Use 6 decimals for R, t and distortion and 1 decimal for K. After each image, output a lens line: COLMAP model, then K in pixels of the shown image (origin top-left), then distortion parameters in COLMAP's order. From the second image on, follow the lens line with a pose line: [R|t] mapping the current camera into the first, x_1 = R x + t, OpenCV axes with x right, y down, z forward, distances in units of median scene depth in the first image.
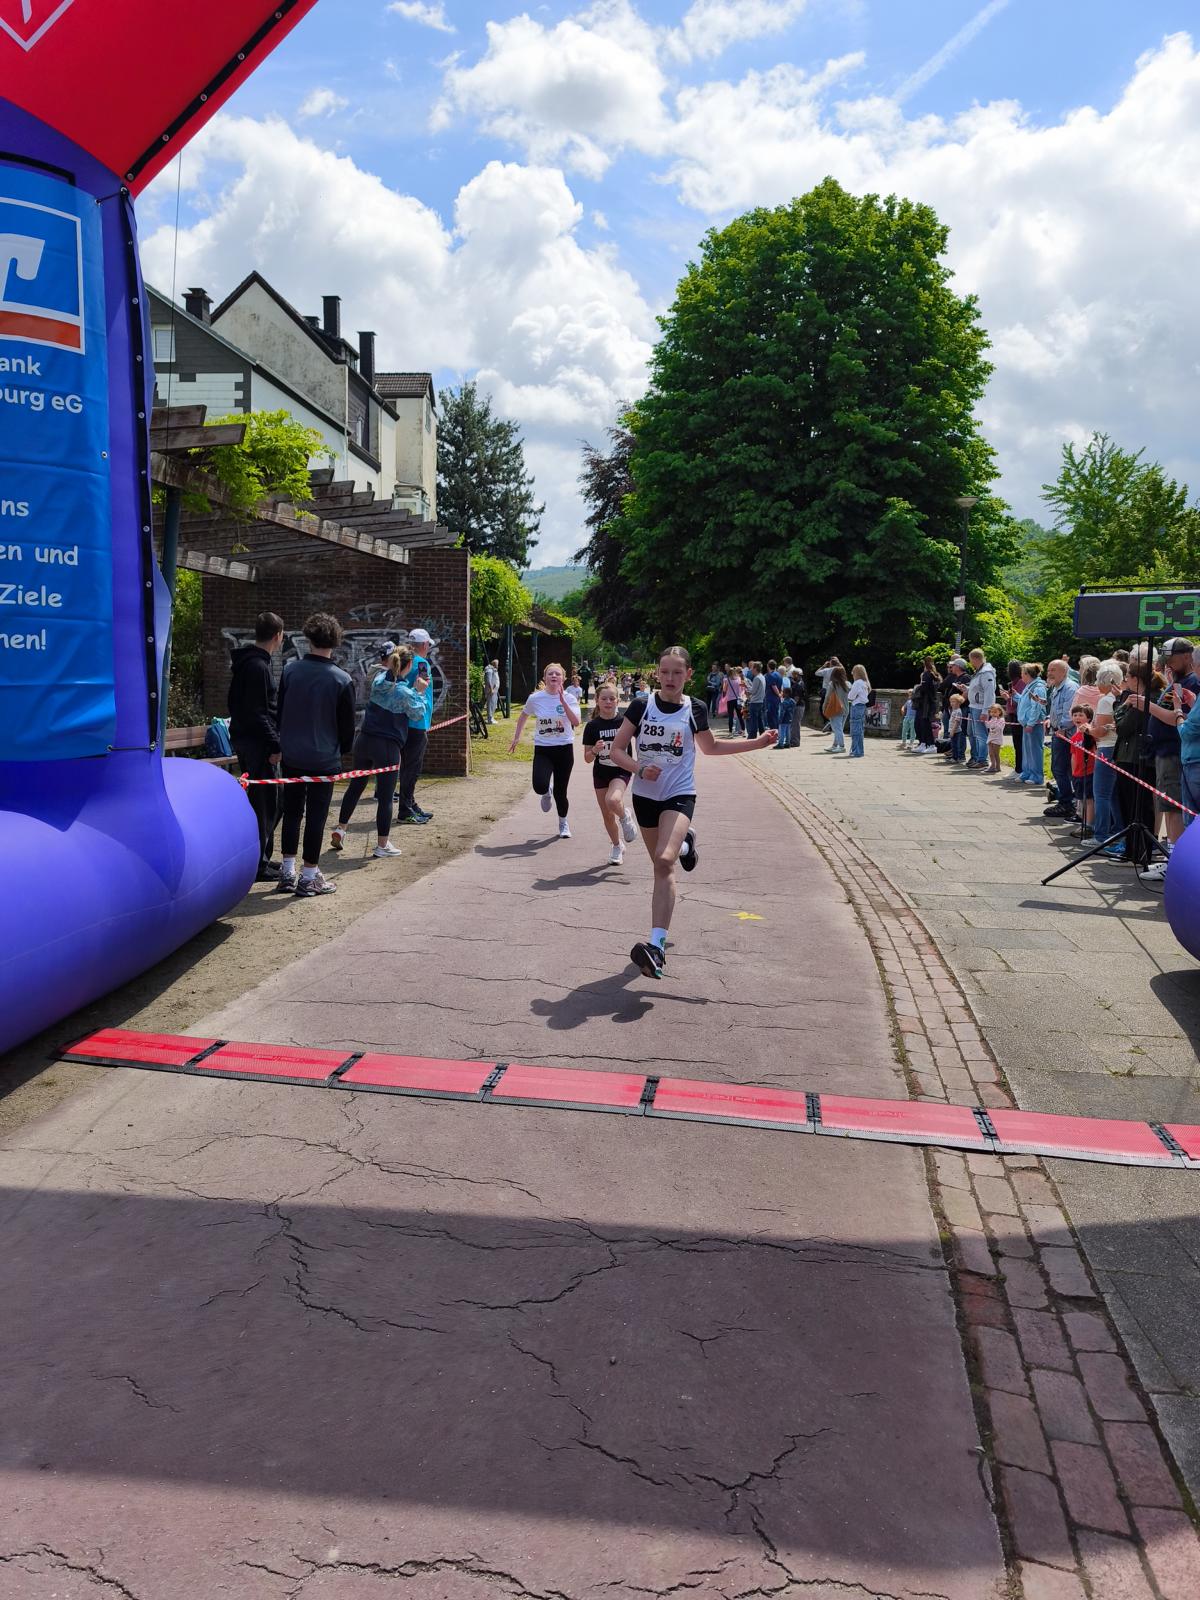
lens RADIAL K [[1058.6, 0, 563.5], [0, 1058.6, 793.0], [0, 0, 1]] dist [-0.000133, -0.006449]
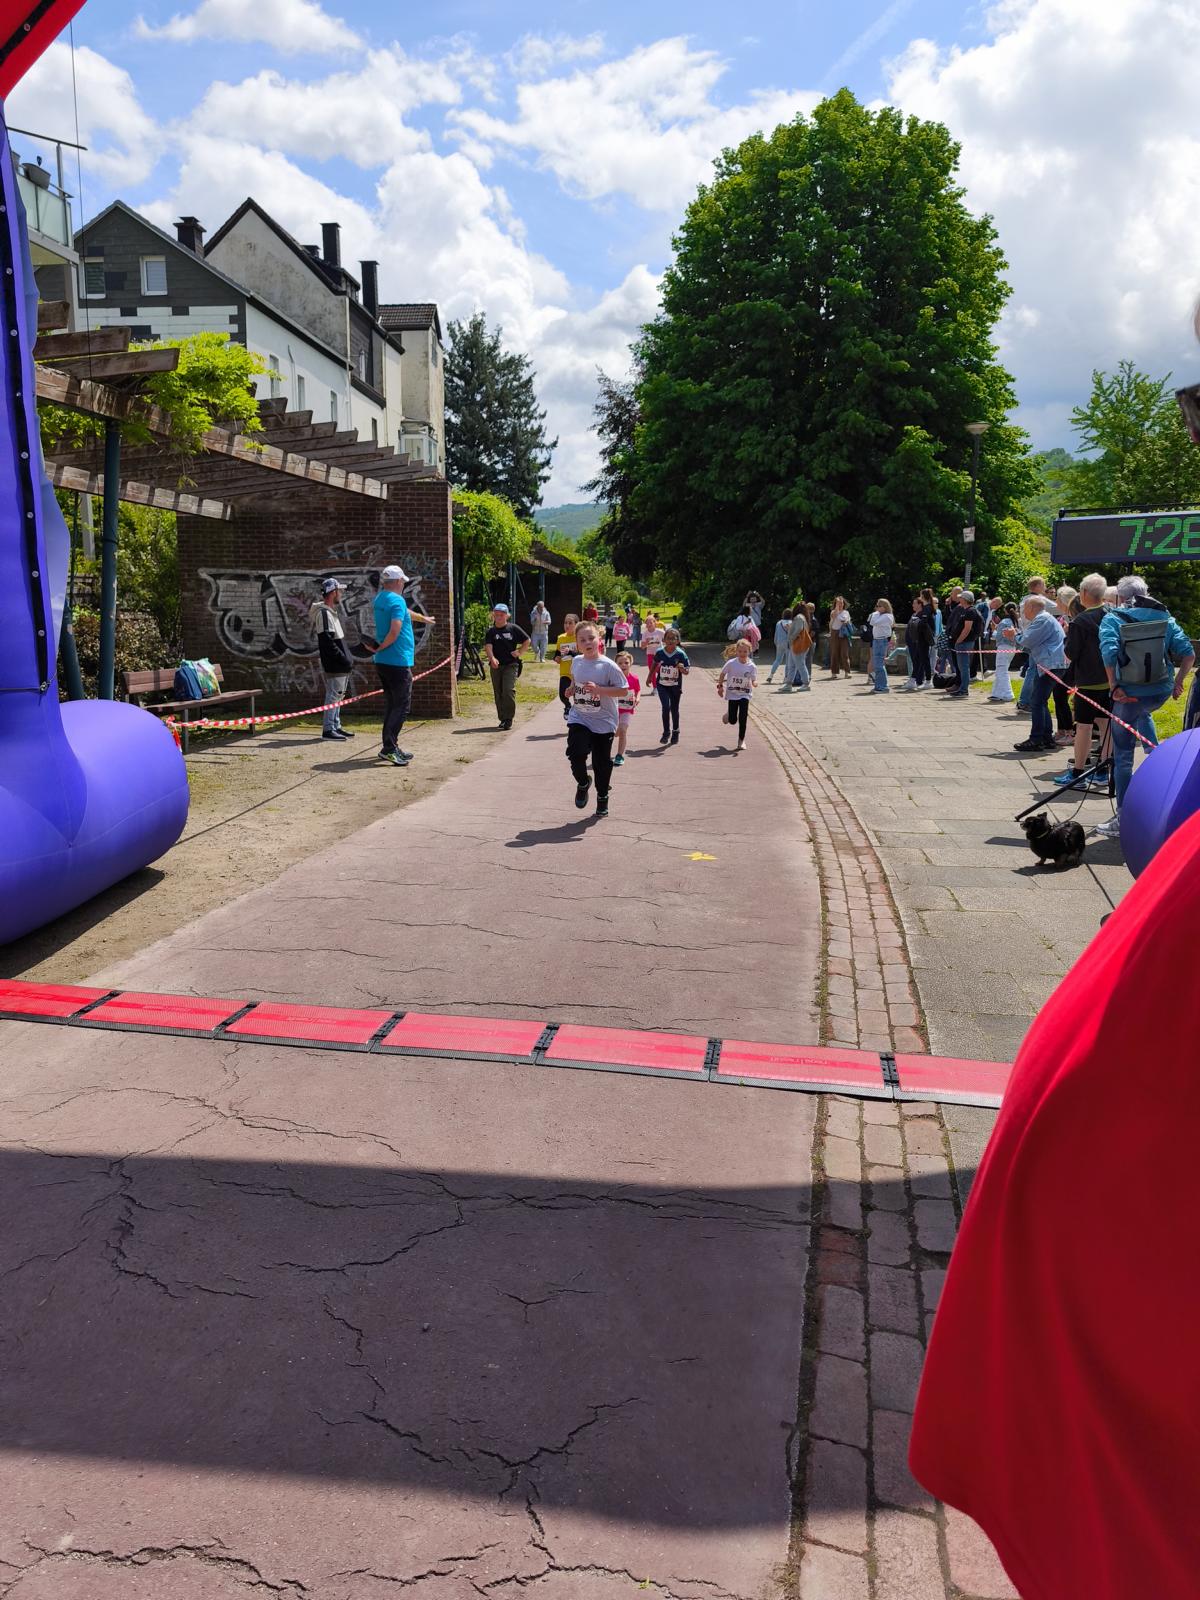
lens RADIAL K [[1054.6, 0, 598.1], [0, 1054.6, 793.6], [0, 0, 1]] dist [0.000906, -0.006355]
pose [[0.999909, -0.011860, -0.006359, 0.092934], [0.012189, 0.998440, 0.054489, 0.005178], [0.005703, -0.054561, 0.998494, 0.038165]]
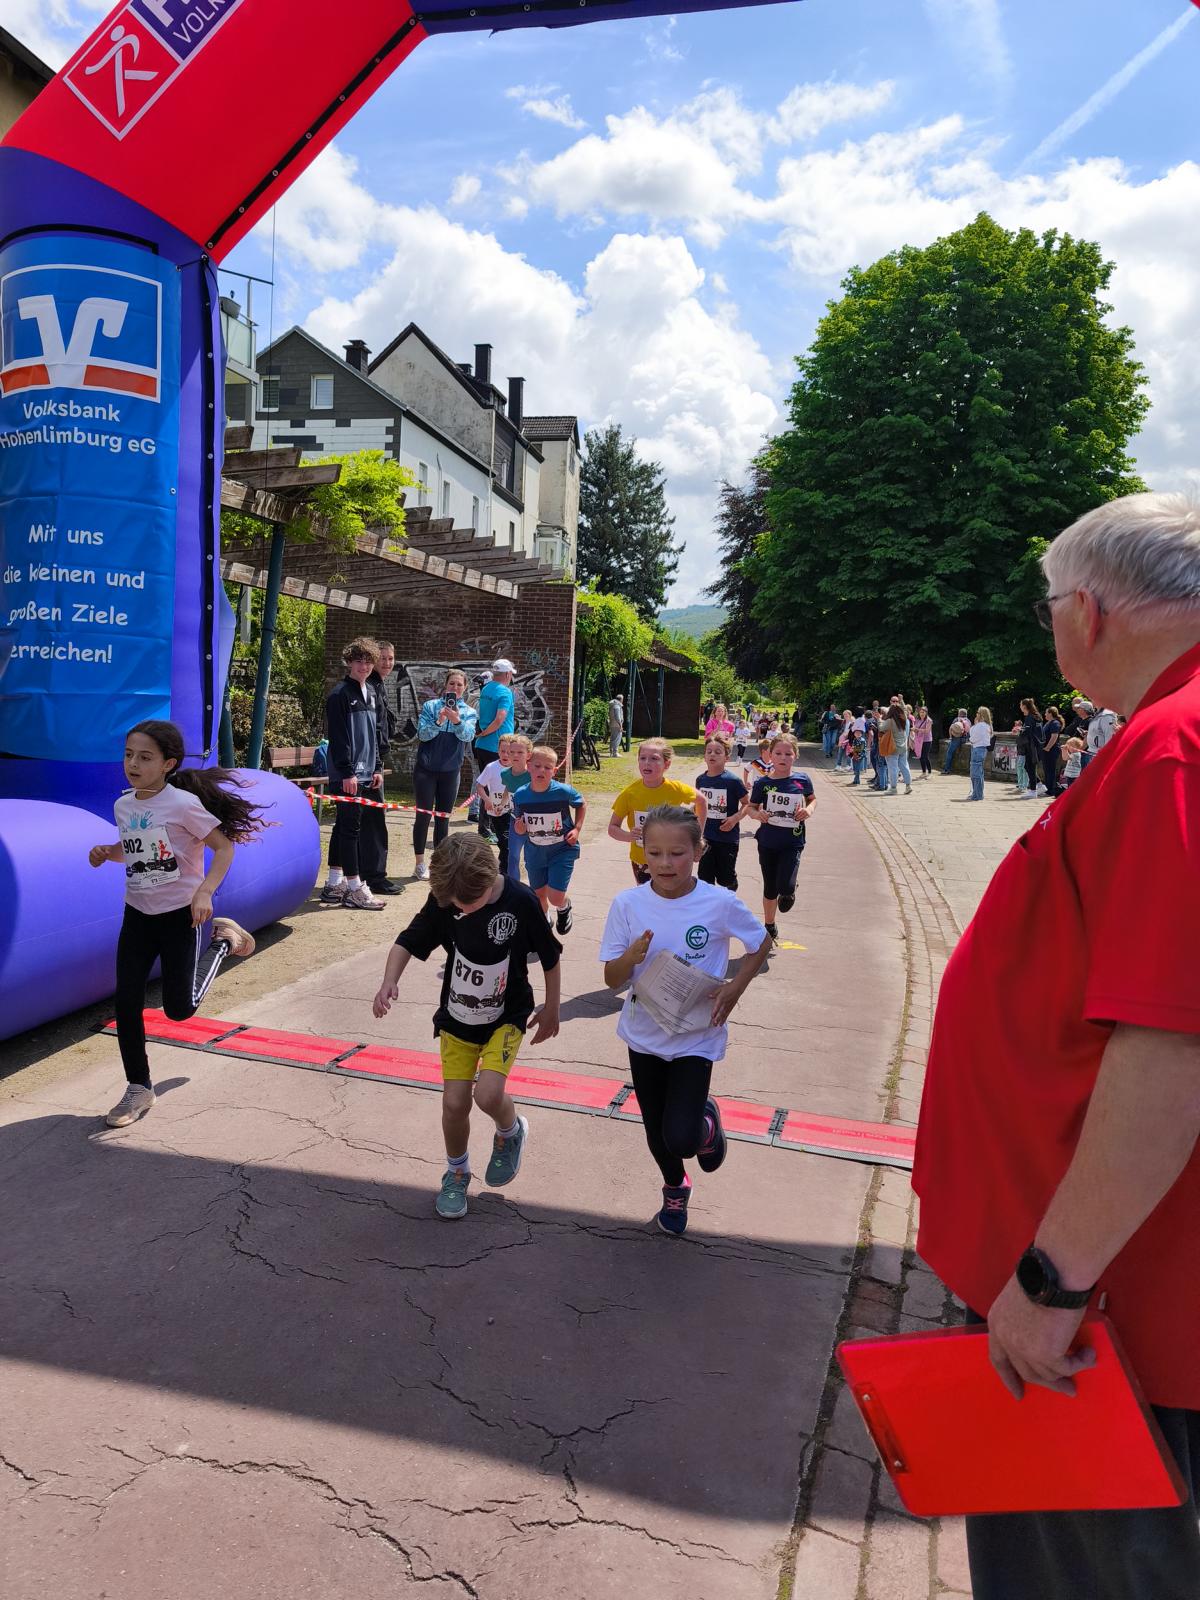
lens RADIAL K [[1067.3, 0, 589.1], [0, 1067.3, 787.7], [0, 0, 1]] dist [0.020118, -0.021427]
pose [[0.991361, 0.032629, -0.127035, 0.116307], [-0.038094, 0.998439, -0.040837, 0.016812], [0.125504, 0.045323, 0.991057, -0.038163]]
